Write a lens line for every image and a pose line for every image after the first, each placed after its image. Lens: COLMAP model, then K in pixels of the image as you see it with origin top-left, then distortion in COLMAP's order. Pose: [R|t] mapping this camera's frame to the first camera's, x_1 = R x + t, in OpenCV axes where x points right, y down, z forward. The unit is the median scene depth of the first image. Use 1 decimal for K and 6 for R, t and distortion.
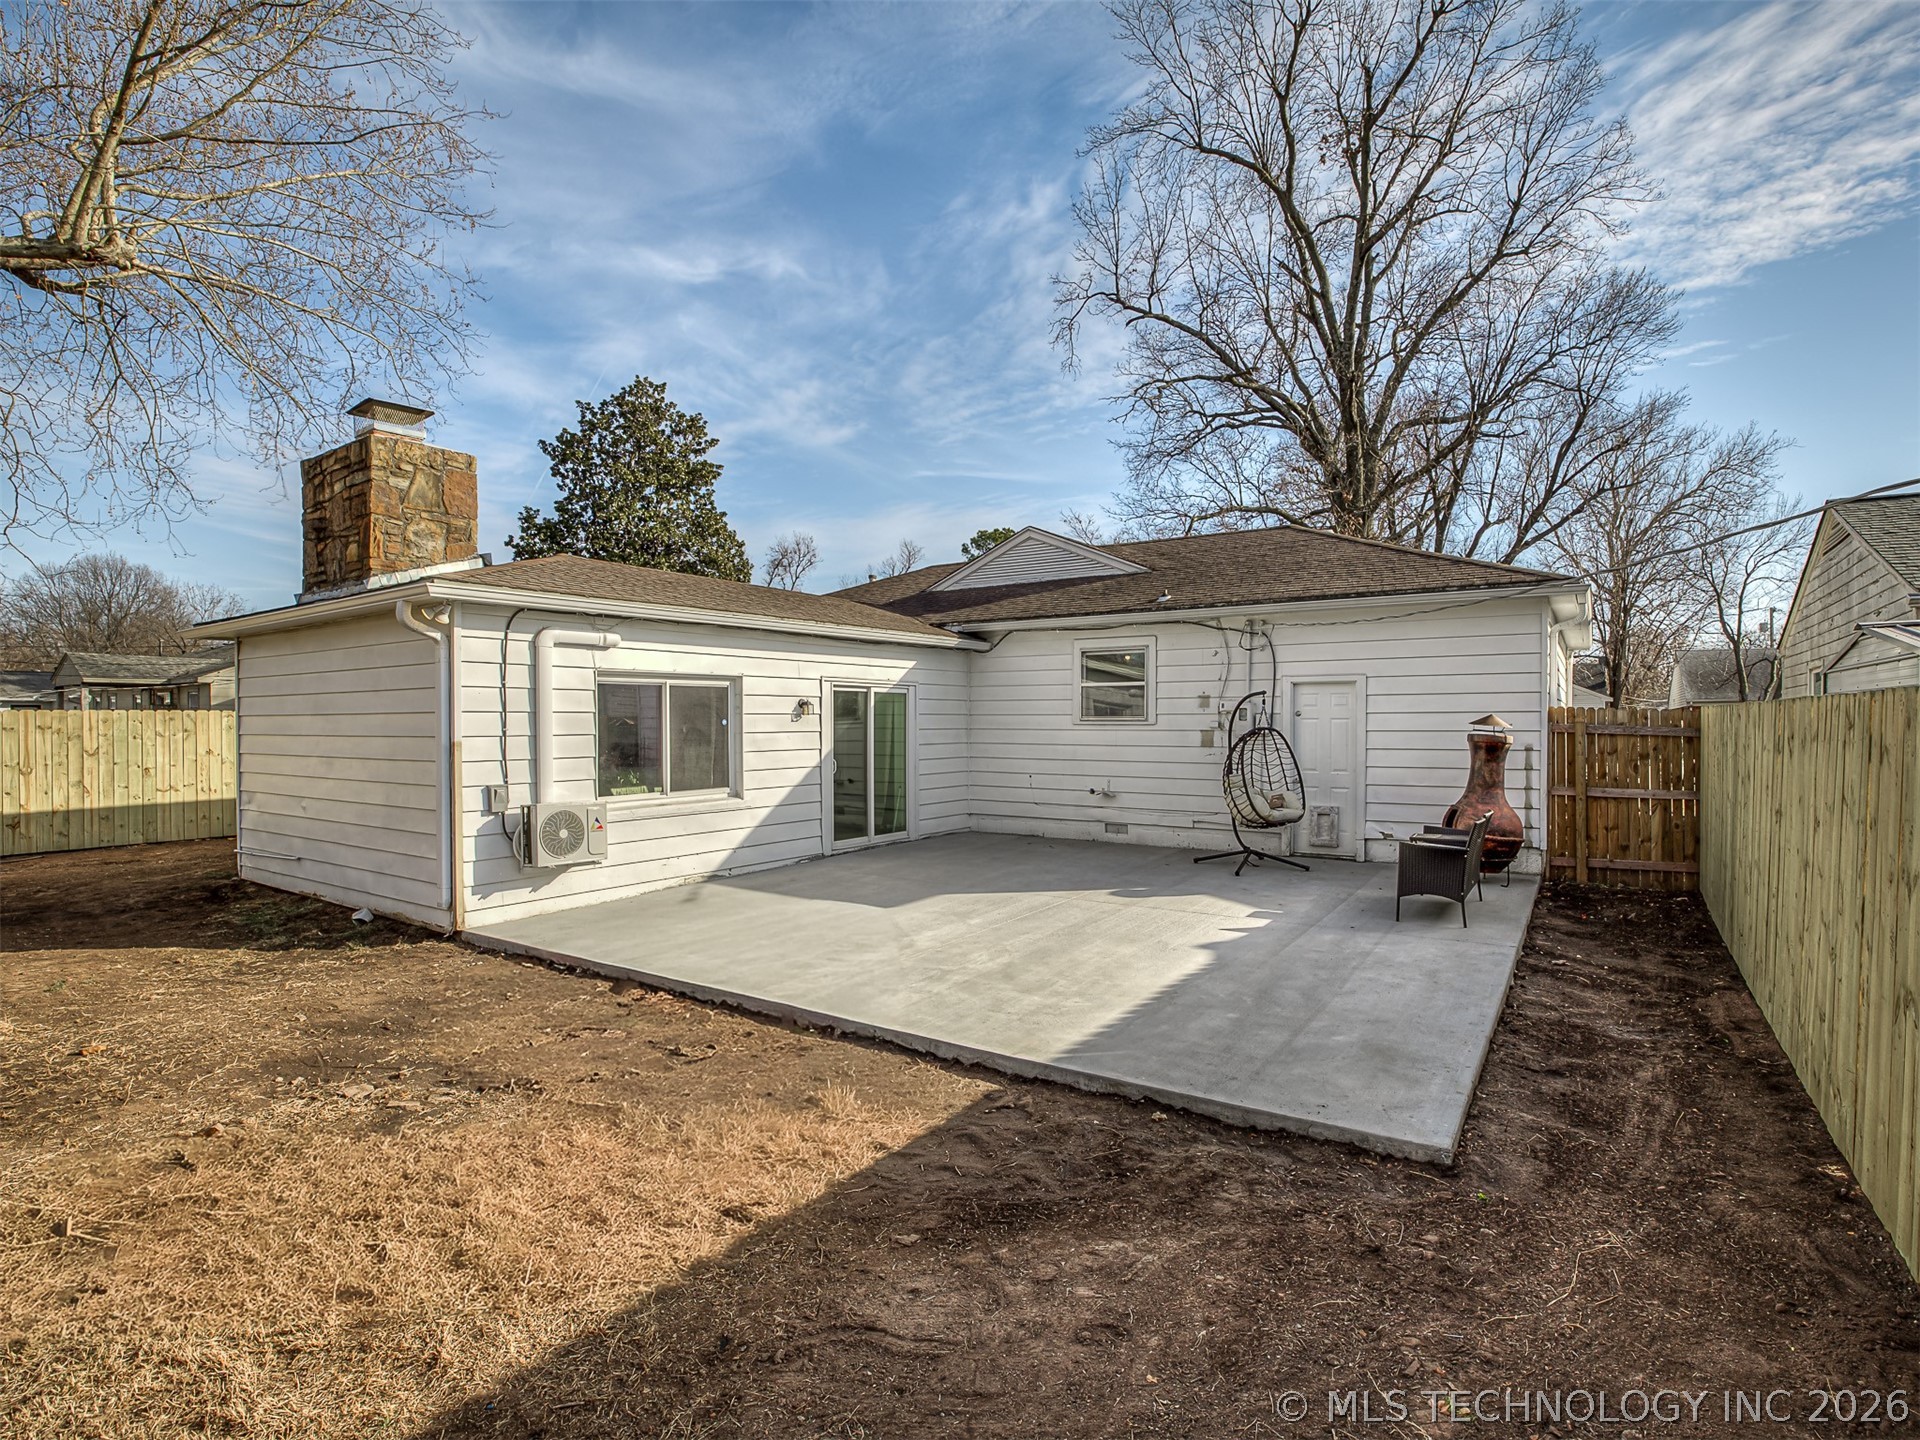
lens RADIAL K [[926.4, 0, 966.4], [0, 926.4, 717.6], [0, 0, 1]] dist [-0.013726, 0.000736]
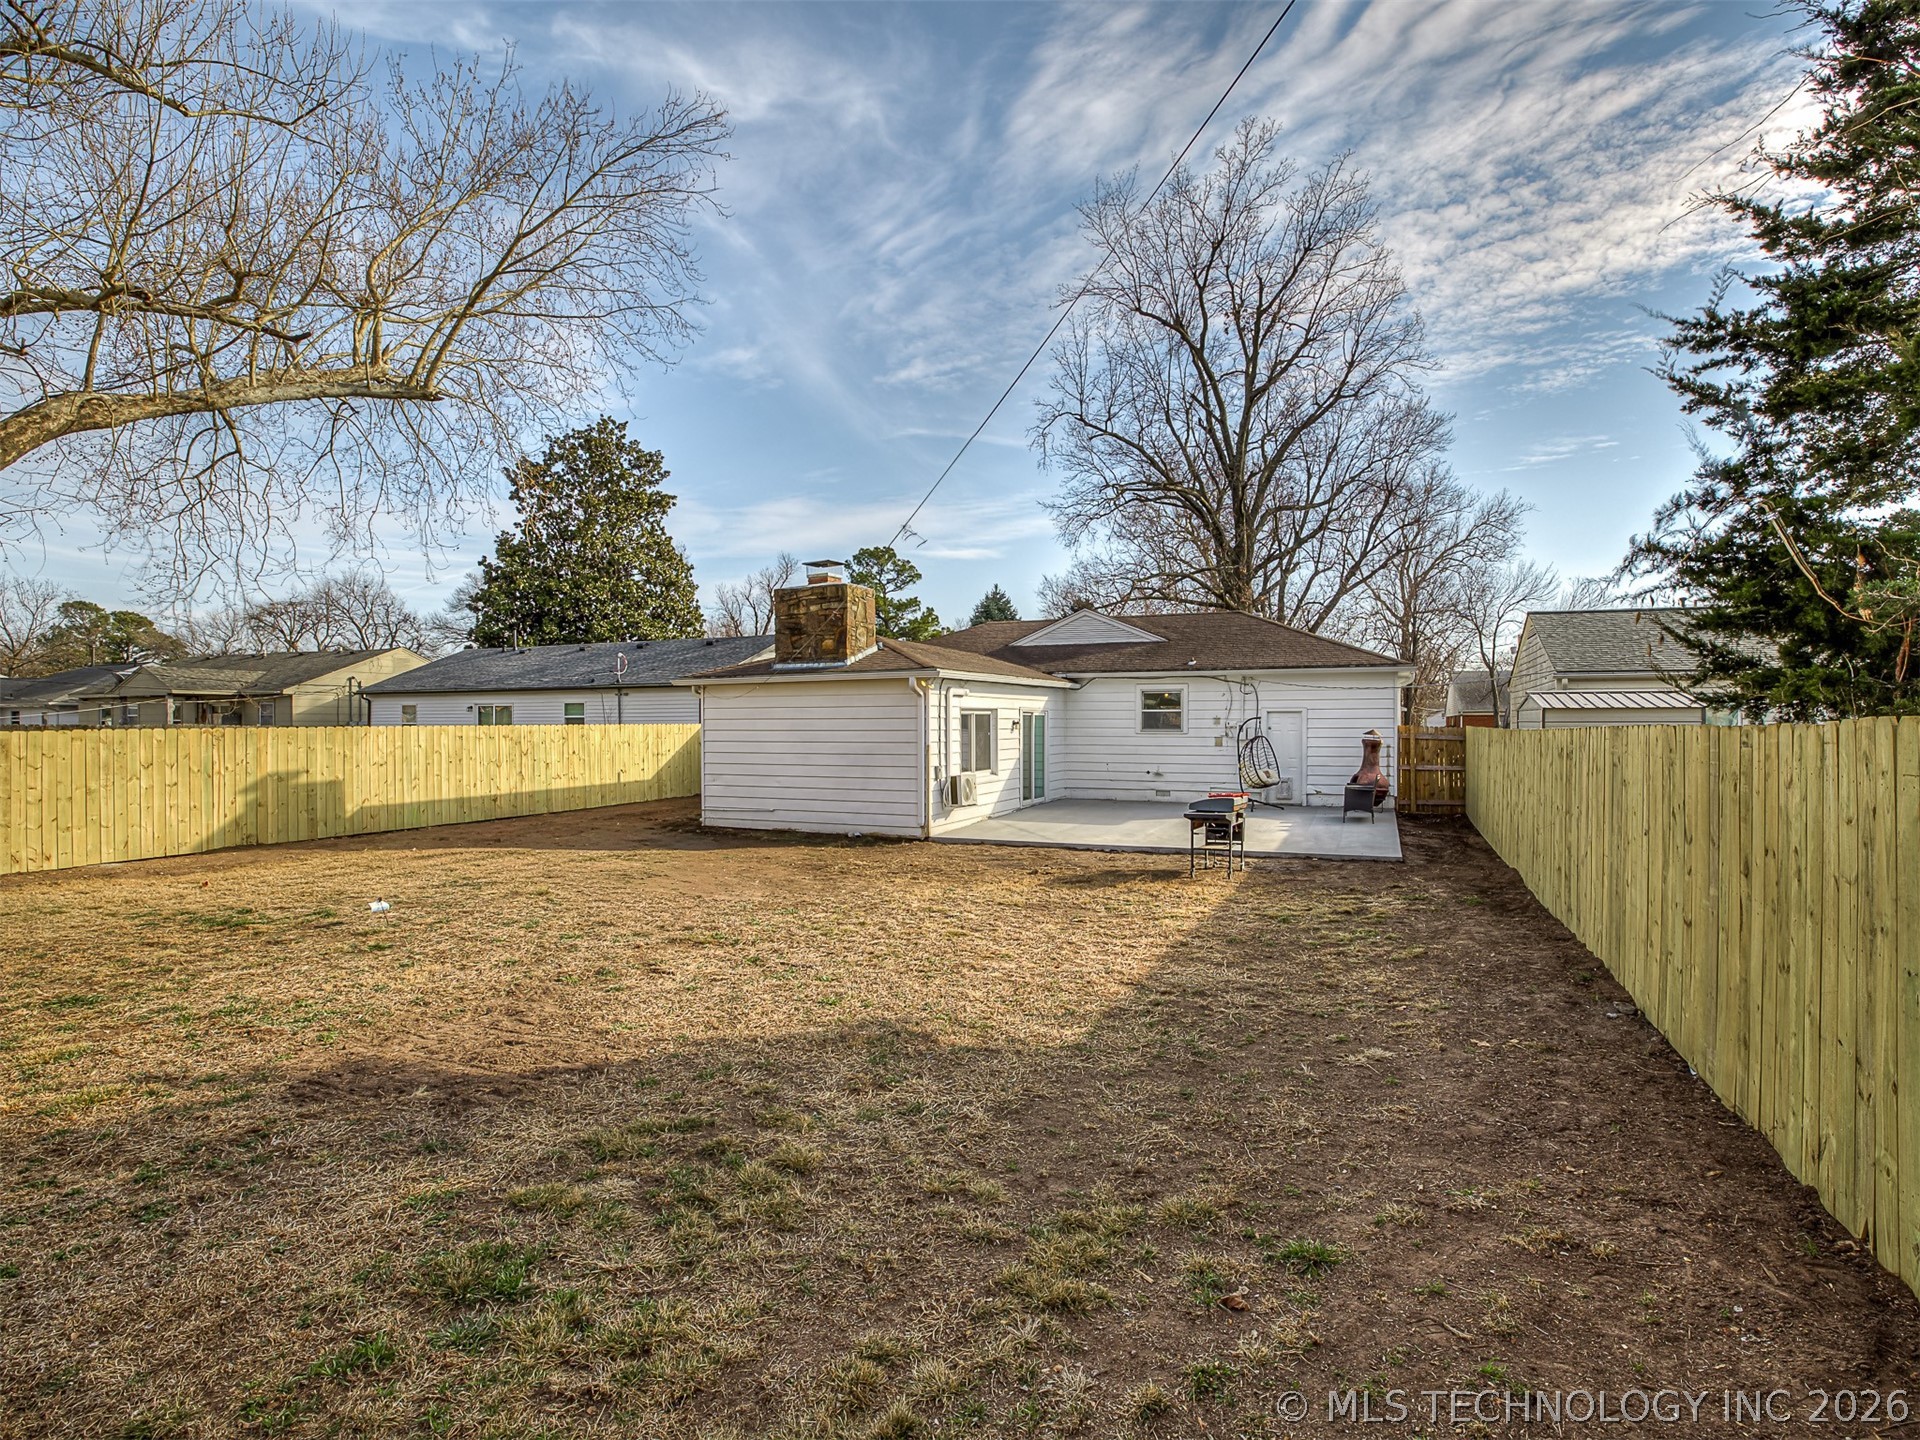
lens RADIAL K [[889.5, 0, 972.8], [0, 889.5, 717.3], [0, 0, 1]] dist [-0.003908, -0.000237]
pose [[0.986304, 0.000756, 0.164938, -0.427917], [-0.000036, 0.999990, -0.004366, -0.014769], [-0.164940, 0.004300, 0.986294, -0.540412]]
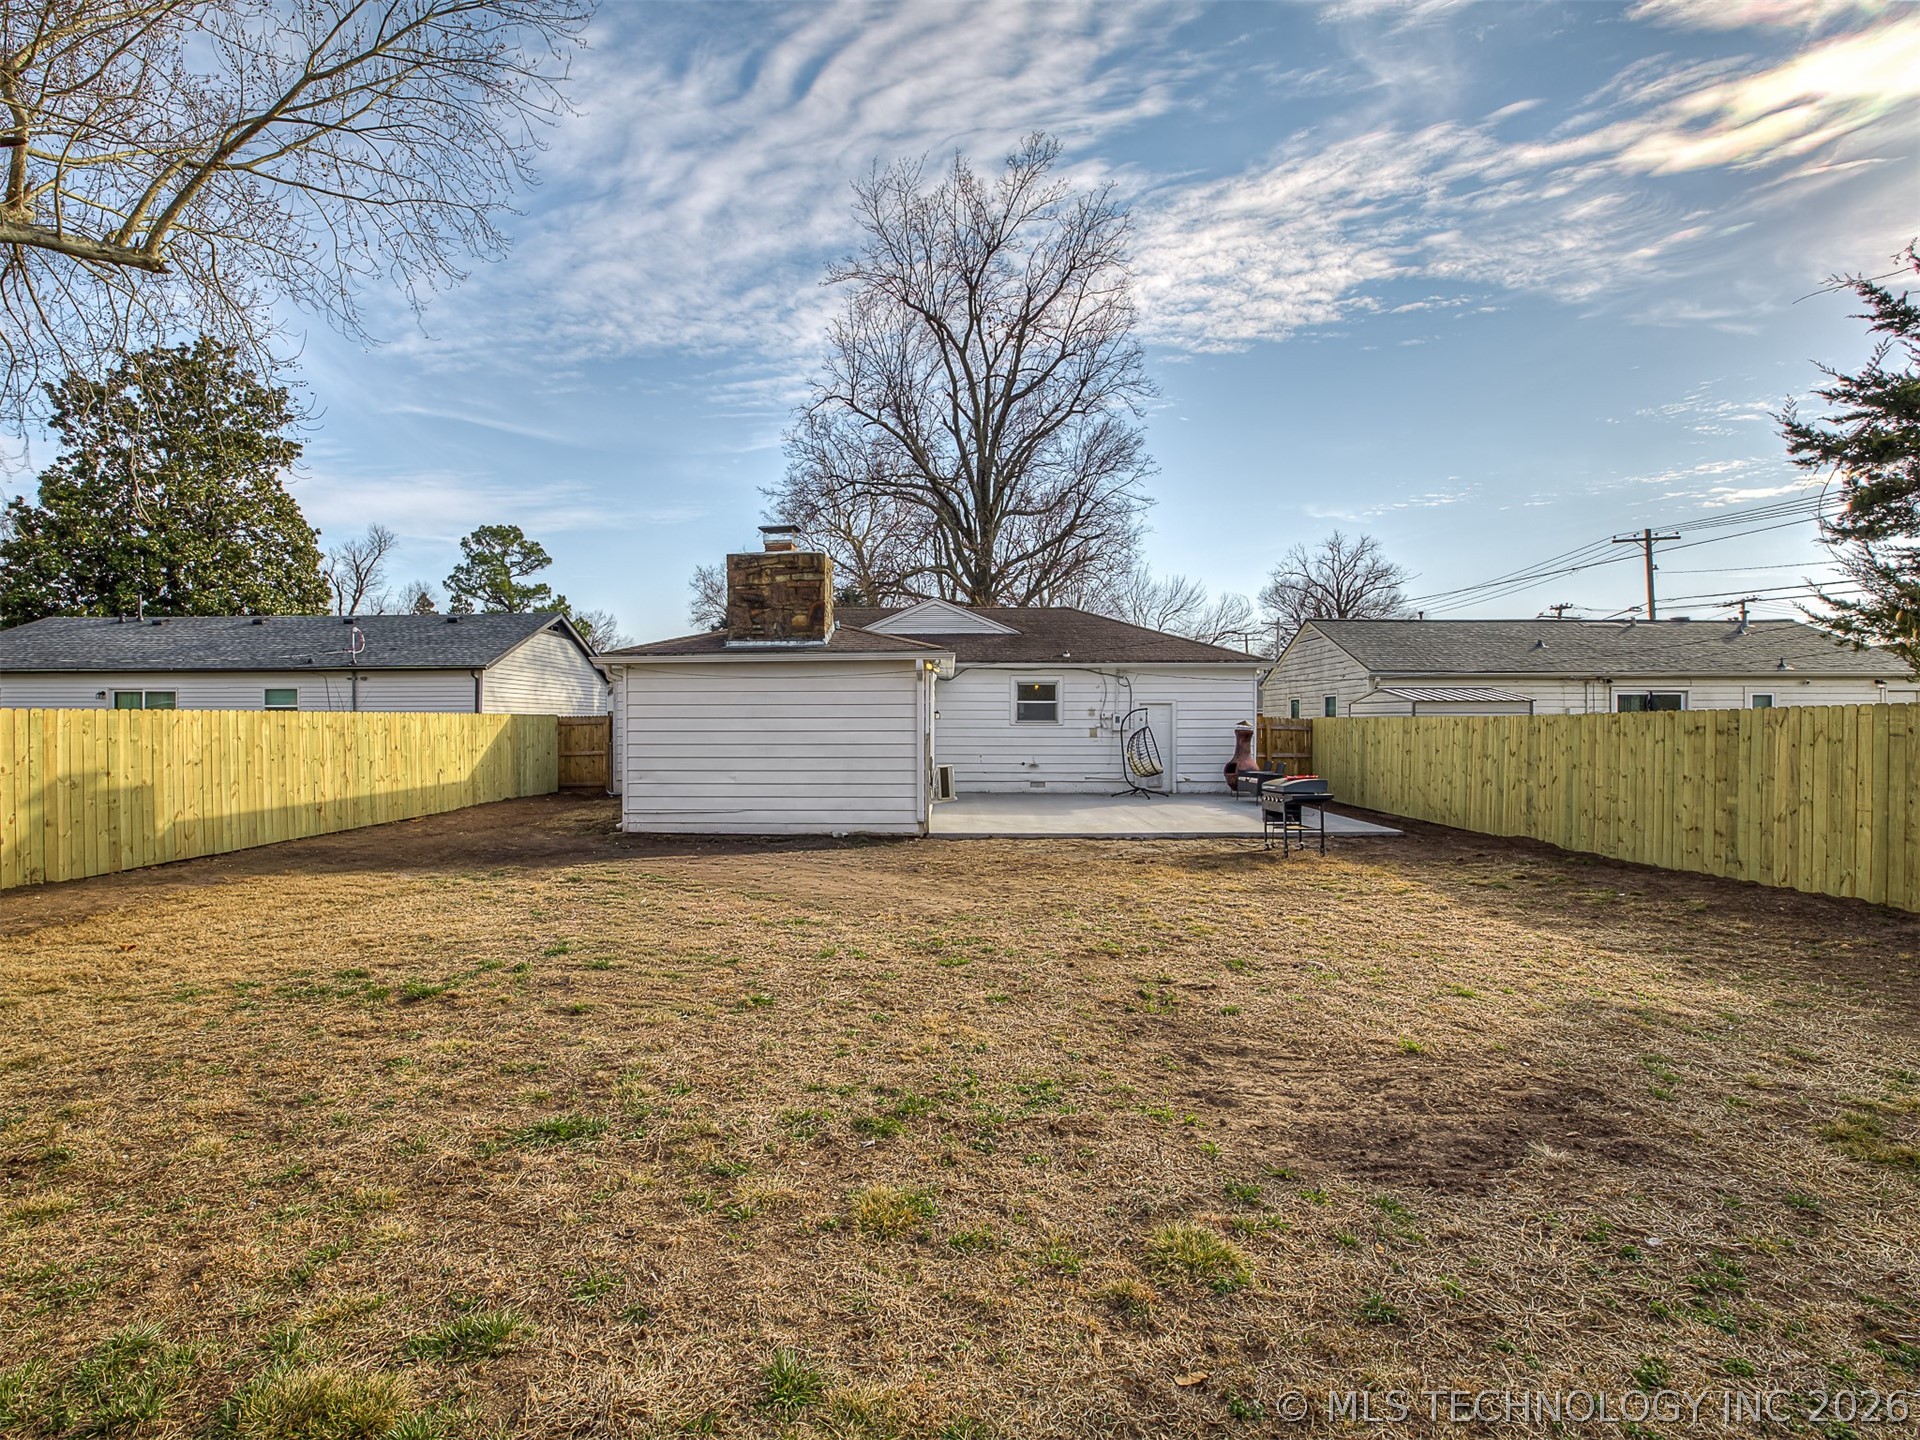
lens RADIAL K [[895.7, 0, 898.4], [0, 895.7, 715.0], [0, 0, 1]] dist [0.001179, 0.001243]
pose [[0.878943, 0.005247, 0.476897, -0.804379], [-0.002654, 0.999978, -0.006110, -0.000429], [-0.476919, 0.004104, 0.878938, -0.331551]]
